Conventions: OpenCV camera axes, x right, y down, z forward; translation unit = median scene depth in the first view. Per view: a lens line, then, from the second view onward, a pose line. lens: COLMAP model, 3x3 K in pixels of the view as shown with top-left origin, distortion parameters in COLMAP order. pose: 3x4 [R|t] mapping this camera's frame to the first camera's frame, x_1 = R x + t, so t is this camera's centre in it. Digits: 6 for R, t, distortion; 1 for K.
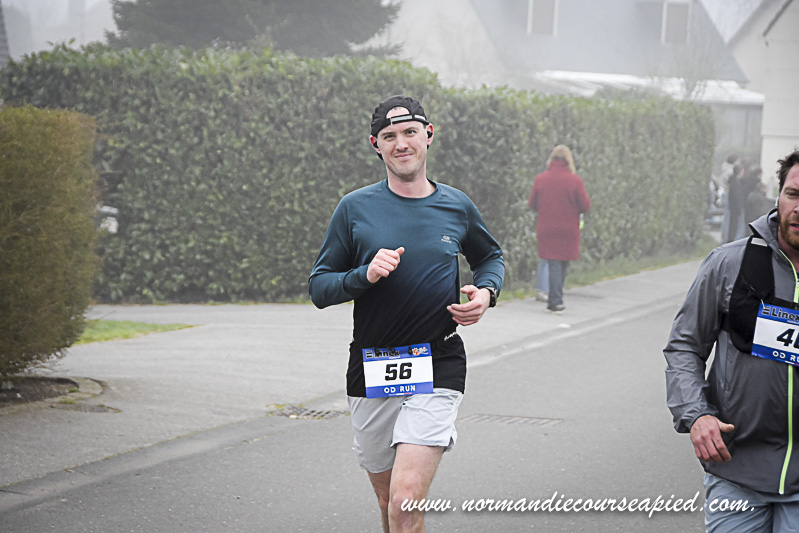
lens RADIAL K [[3428.1, 0, 397.8], [0, 3428.1, 276.8], [0, 0, 1]] dist [1.548705, -4.431829]
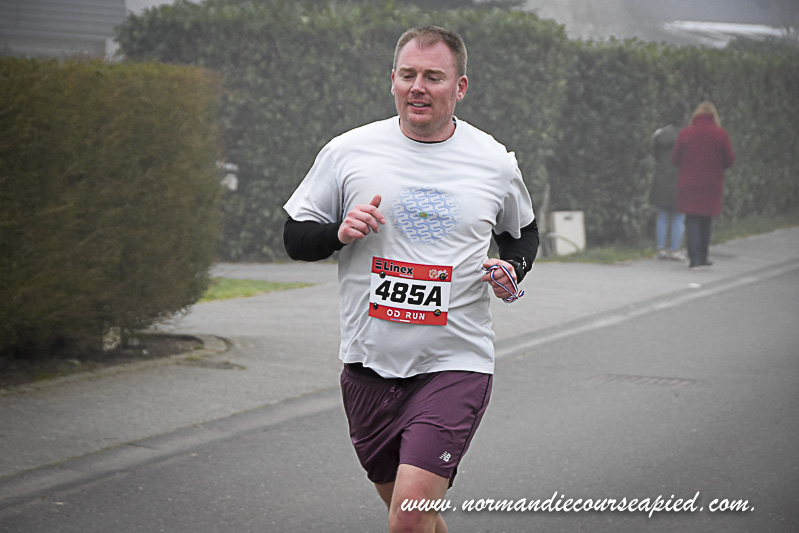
lens RADIAL K [[3599.4, 0, 397.5], [0, 3599.4, 274.5], [0, 0, 1]] dist [1.722345, -13.687831]
pose [[0.999495, 0.002364, -0.031702, -0.002762], [-0.002052, 0.999949, 0.009901, 0.001104], [0.031724, -0.009831, 0.999448, -0.026763]]
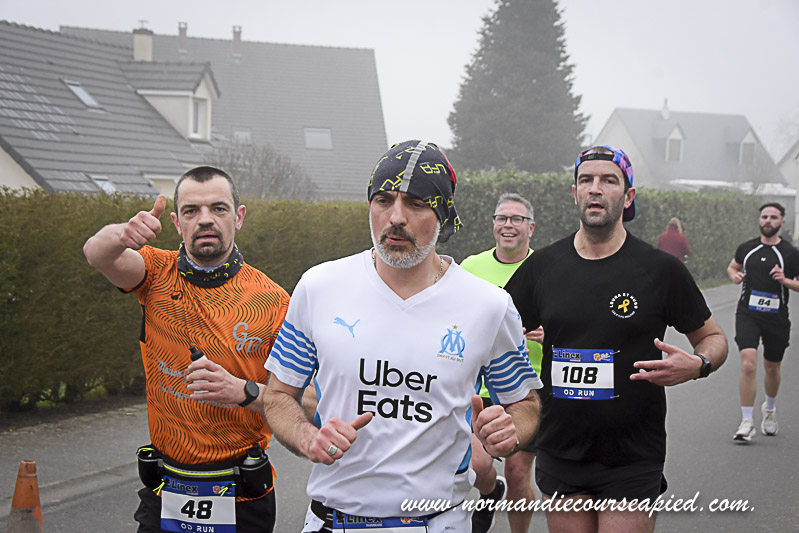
lens RADIAL K [[1687.6, 0, 401.7], [0, 1687.6, 268.9], [0, 0, 1]] dist [0.453840, 0.245980]
pose [[0.991028, -0.009559, -0.133311, 0.025595], [0.008000, 0.999893, -0.012222, -0.000667], [0.133414, 0.011045, 0.990999, 0.075032]]
